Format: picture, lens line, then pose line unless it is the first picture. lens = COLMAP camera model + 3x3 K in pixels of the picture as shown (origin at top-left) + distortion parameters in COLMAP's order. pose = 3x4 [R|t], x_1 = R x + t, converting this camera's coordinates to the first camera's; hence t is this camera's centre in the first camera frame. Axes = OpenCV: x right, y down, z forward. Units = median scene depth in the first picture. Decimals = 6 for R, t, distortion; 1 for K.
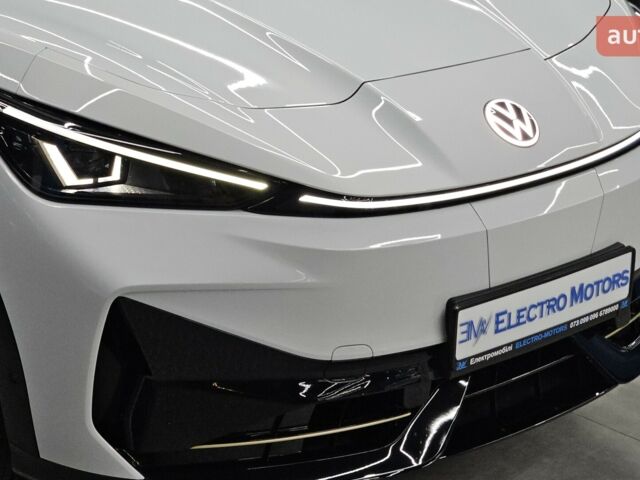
lens RADIAL K [[1606.5, 0, 320.0], [0, 1606.5, 240.0], [0, 0, 1]] dist [-0.504341, 9.601041]
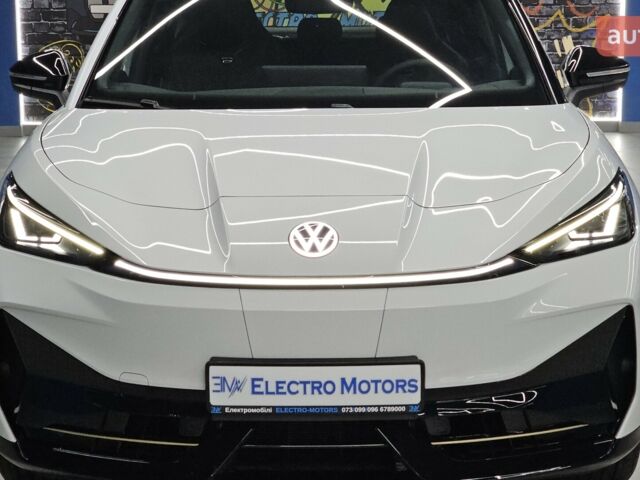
lens RADIAL K [[1606.5, 0, 320.0], [0, 1606.5, 240.0], [0, 0, 1]] dist [-0.504341, 9.601041]
pose [[0.736664, 0.094701, -0.669595, 0.994551], [-0.203890, 0.975174, -0.086393, 0.037277], [0.644791, 0.200167, 0.737684, 0.057693]]
